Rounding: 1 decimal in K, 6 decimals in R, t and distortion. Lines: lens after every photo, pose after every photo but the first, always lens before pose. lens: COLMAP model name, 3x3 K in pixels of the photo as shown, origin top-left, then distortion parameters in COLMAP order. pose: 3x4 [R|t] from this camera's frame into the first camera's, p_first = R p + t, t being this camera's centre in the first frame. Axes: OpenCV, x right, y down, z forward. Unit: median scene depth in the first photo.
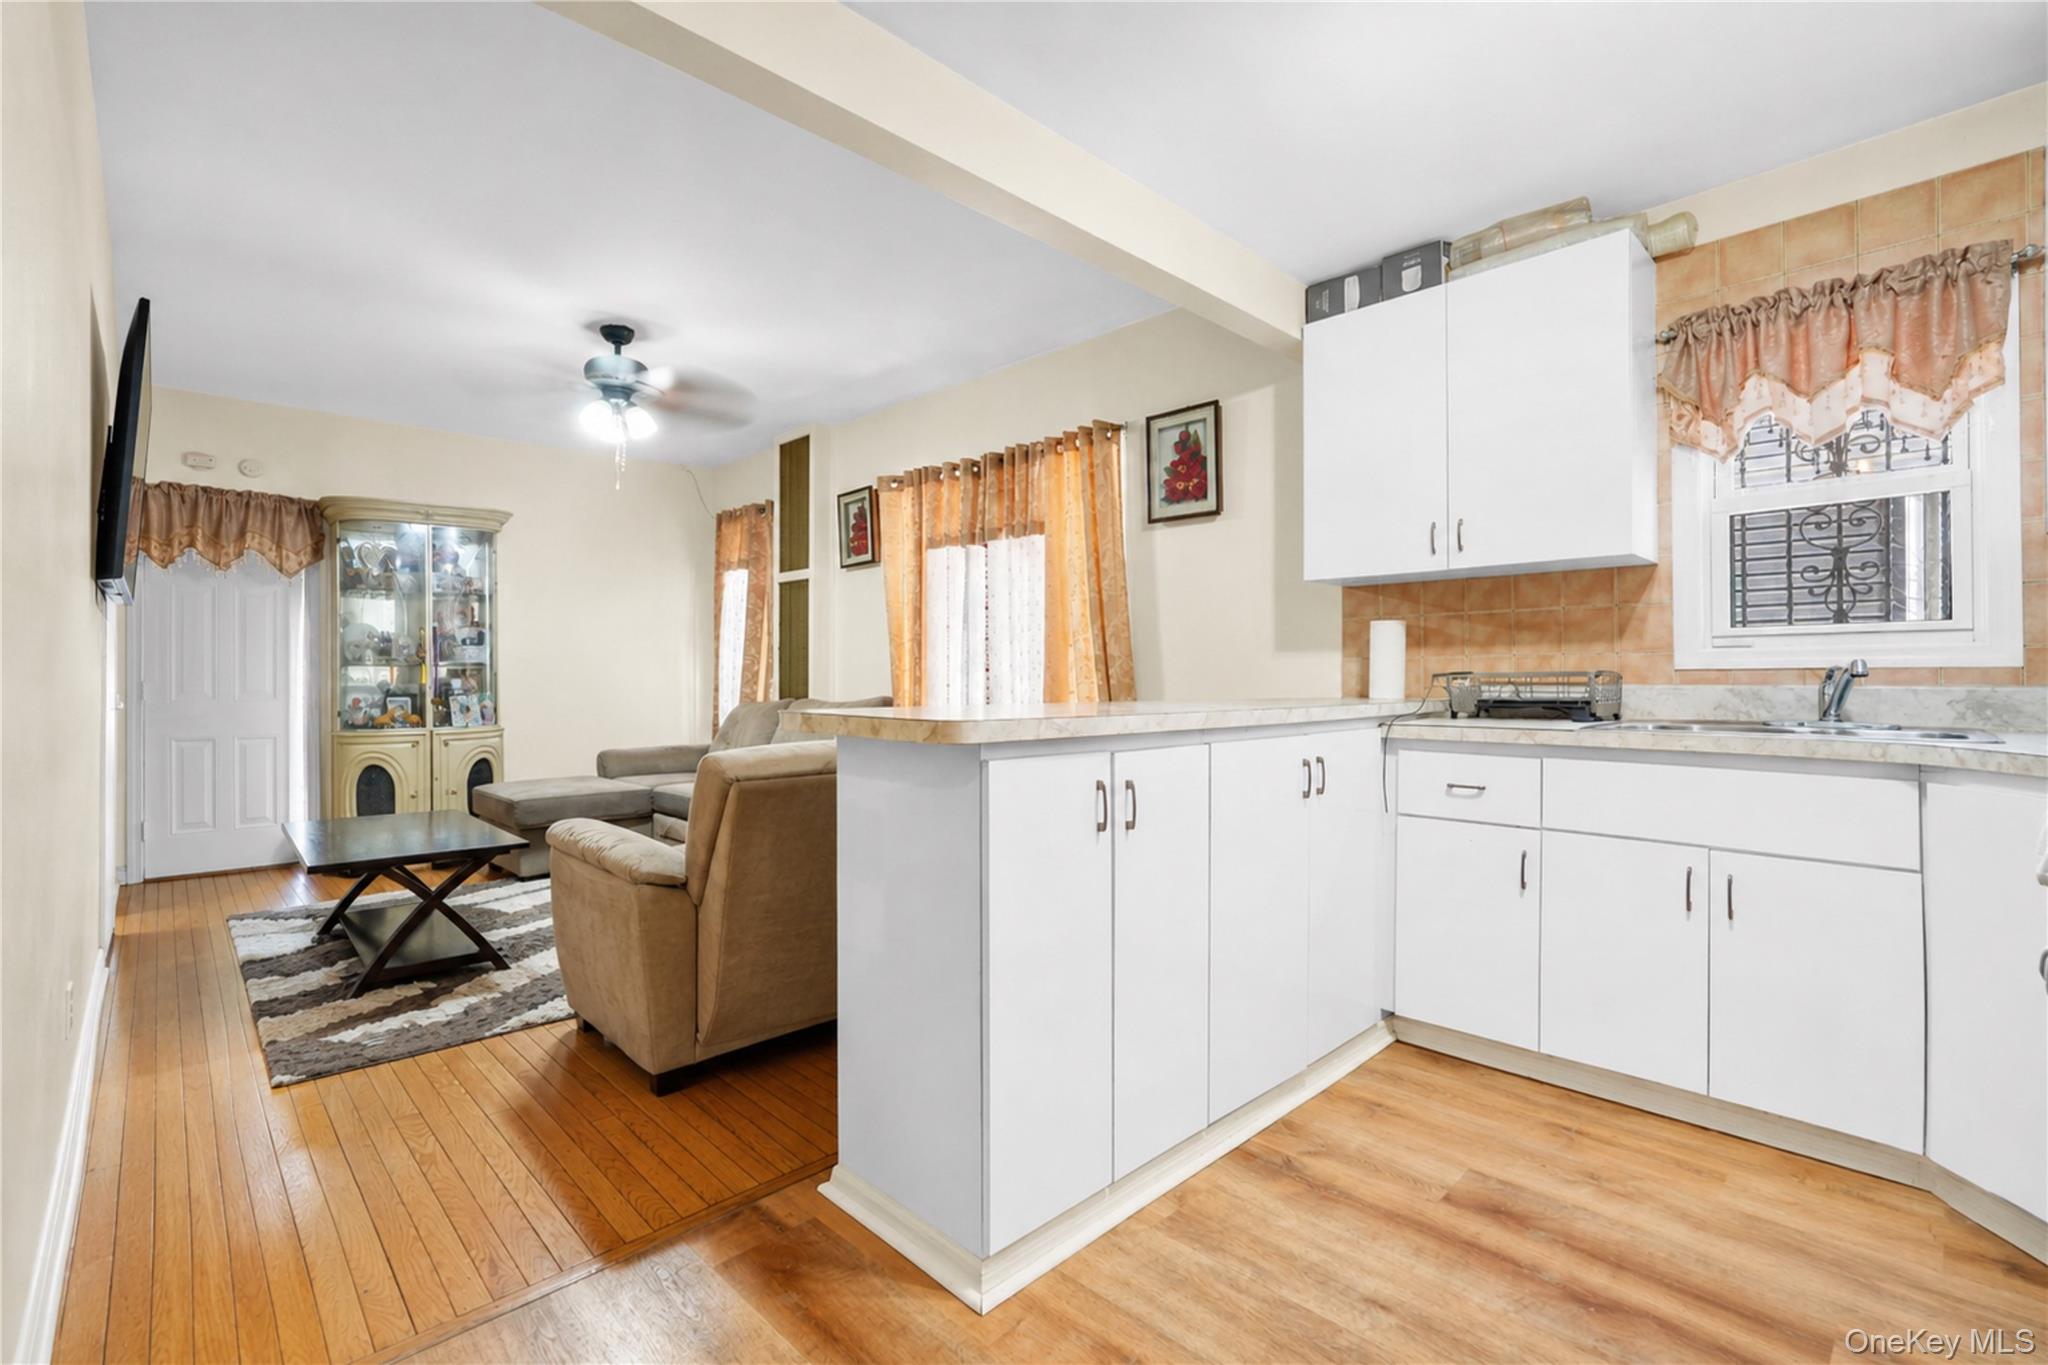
lens RADIAL K [[907.8, 0, 1036.7], [0, 907.8, 674.6], [0, 0, 1]] dist [-0.013101, 0.000245]
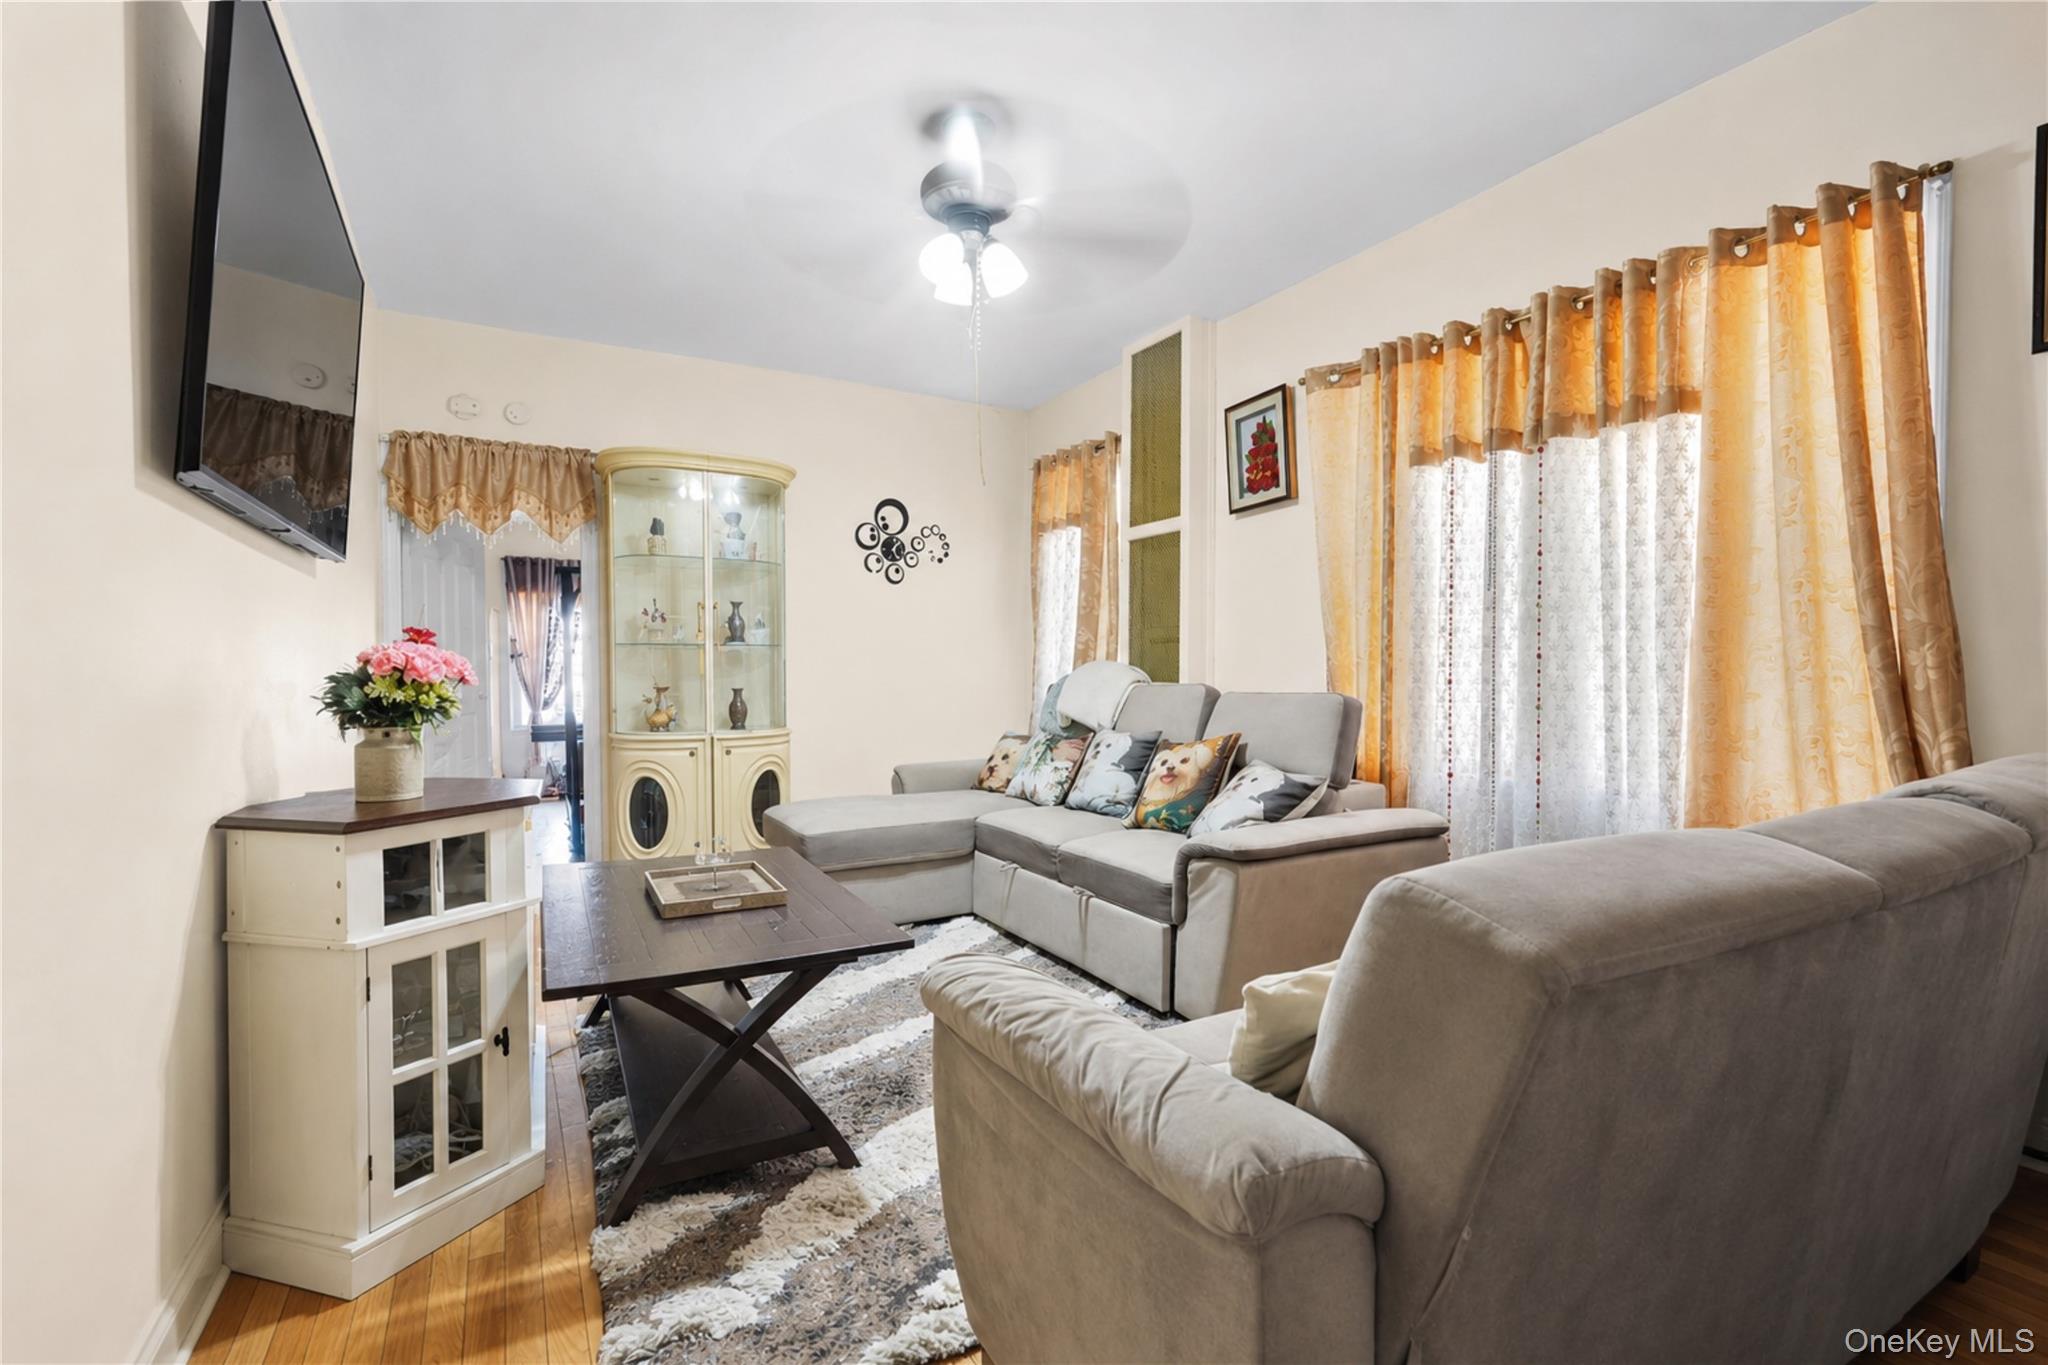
lens RADIAL K [[907.8, 0, 1016.7], [0, 907.8, 684.9], [0, 0, 1]] dist [-0.013101, 0.000245]
pose [[0.967749, 0.010231, -0.251707, -0.214174], [-0.006883, 0.999876, 0.014179, 0.006224], [0.251820, -0.011990, 0.967700, 0.303595]]
